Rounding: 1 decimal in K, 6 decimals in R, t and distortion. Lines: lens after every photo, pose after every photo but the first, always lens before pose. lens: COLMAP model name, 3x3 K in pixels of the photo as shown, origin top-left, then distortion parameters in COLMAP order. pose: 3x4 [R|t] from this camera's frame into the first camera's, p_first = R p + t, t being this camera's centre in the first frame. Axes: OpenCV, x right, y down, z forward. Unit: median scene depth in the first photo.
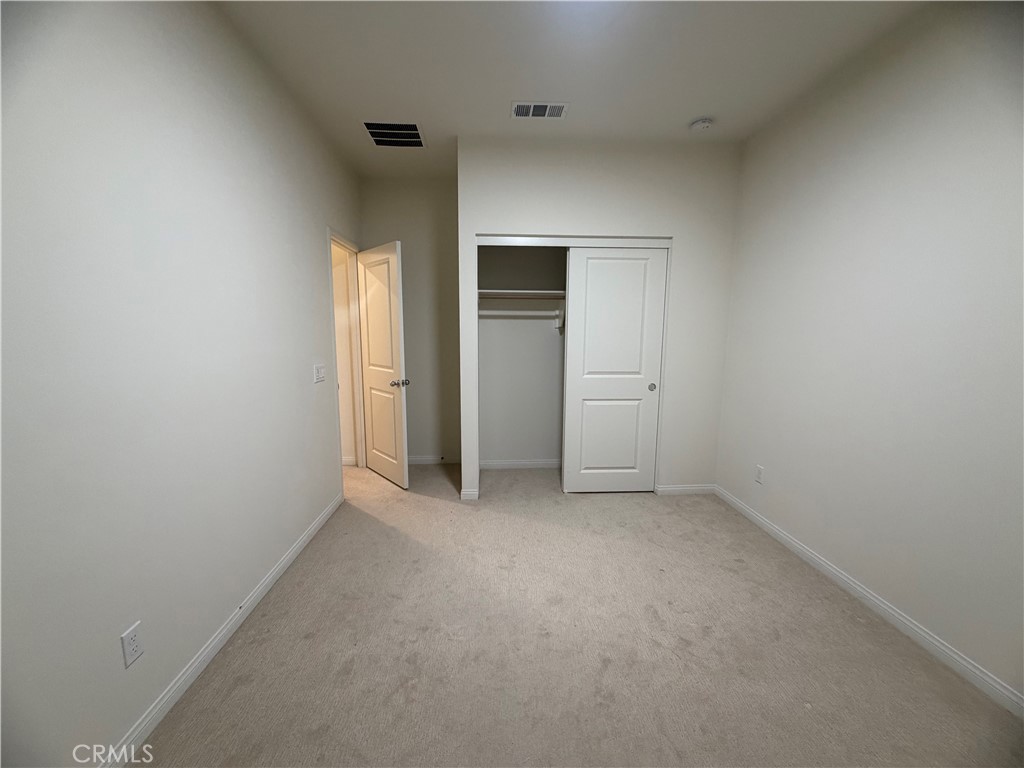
lens RADIAL K [[402.4, 0, 505.6], [0, 402.4, 384.7], [0, 0, 1]] dist [0.001130, -0.000078]
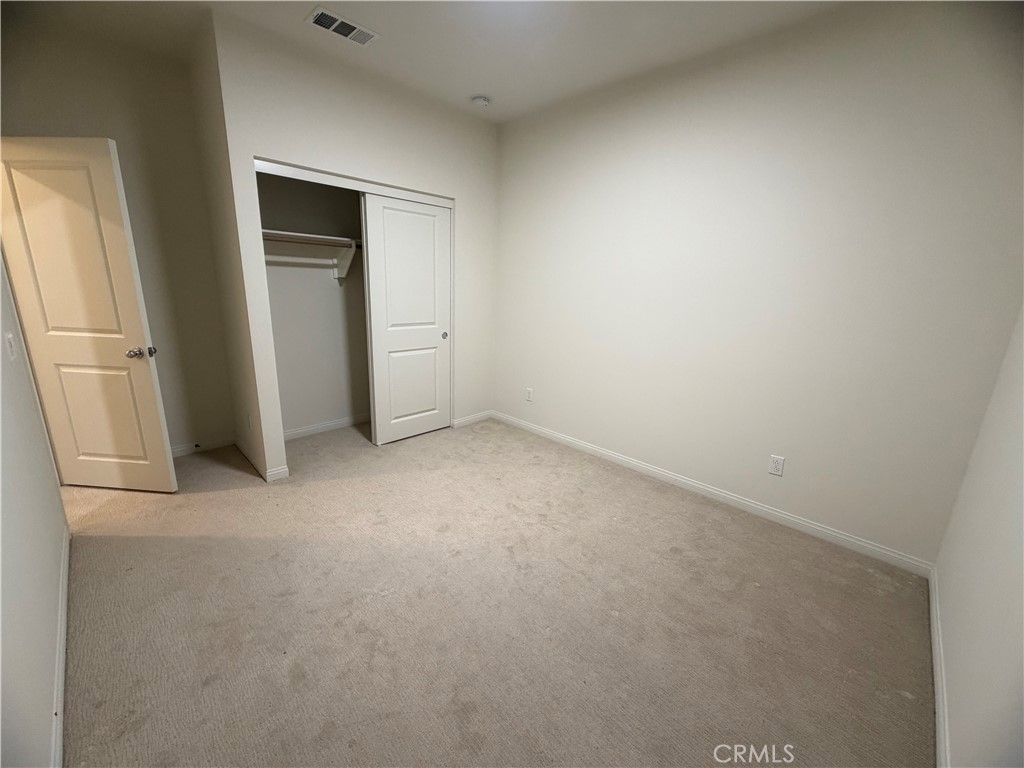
lens RADIAL K [[402.4, 0, 505.6], [0, 402.4, 384.7], [0, 0, 1]] dist [0.001130, -0.000078]
pose [[0.745616, -0.143397, 0.650764, -0.274364], [0.064359, 0.987503, 0.143858, -0.009626], [-0.663260, -0.065381, 0.745527, 0.042464]]
